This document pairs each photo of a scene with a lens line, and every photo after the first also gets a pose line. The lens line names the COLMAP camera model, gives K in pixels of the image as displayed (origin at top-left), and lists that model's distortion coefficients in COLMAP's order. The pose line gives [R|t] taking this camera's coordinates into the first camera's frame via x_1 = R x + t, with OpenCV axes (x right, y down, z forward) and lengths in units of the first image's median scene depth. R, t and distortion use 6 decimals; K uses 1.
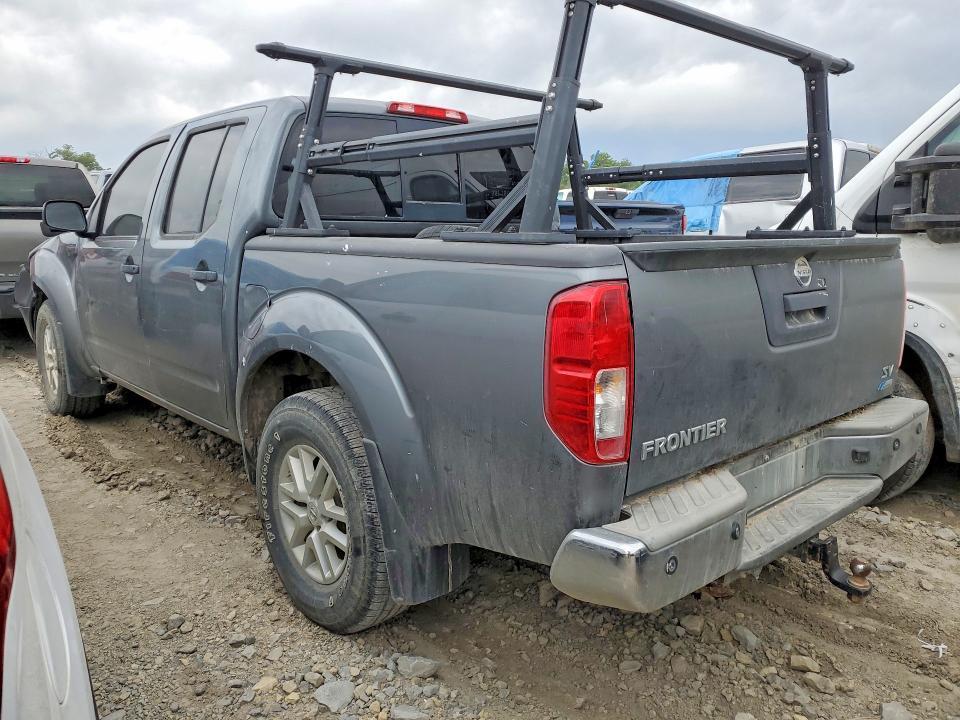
lens RADIAL K [[742.5, 0, 477.3], [0, 742.5, 370.9], [0, 0, 1]] dist [0.071793, -0.086965]
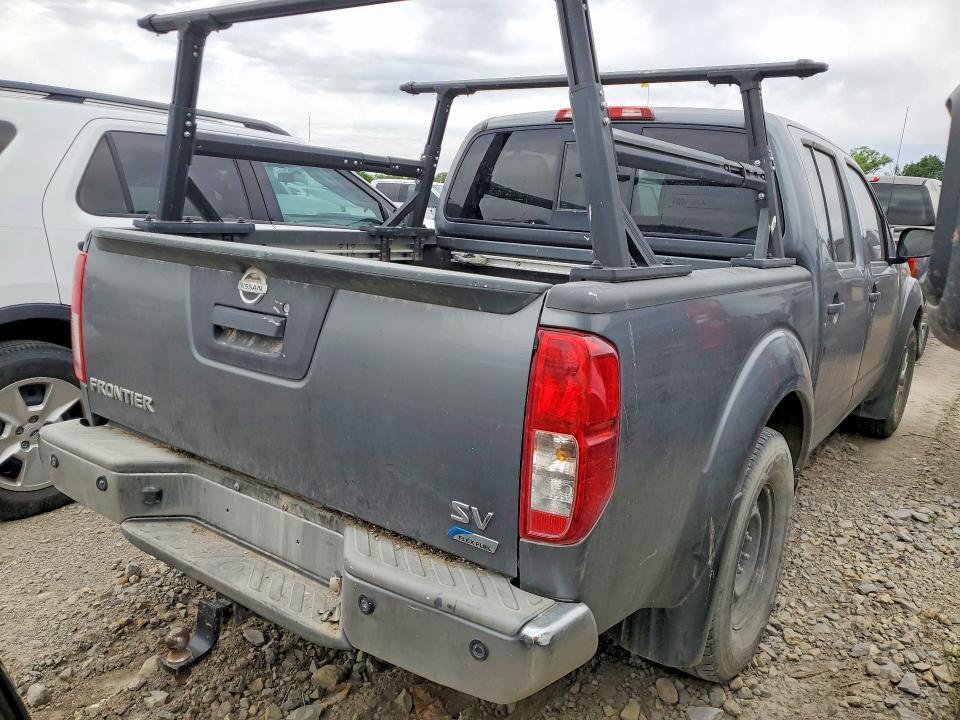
lens RADIAL K [[753.4, 0, 480.0], [0, 753.4, 360.0], [0, 0, 1]] dist [0.075247, -0.062329]
pose [[0.209067, 0.207970, -0.955531, 1.349617], [-0.247037, 0.956664, 0.154166, -0.253408], [0.946184, 0.203821, 0.251383, 1.065968]]
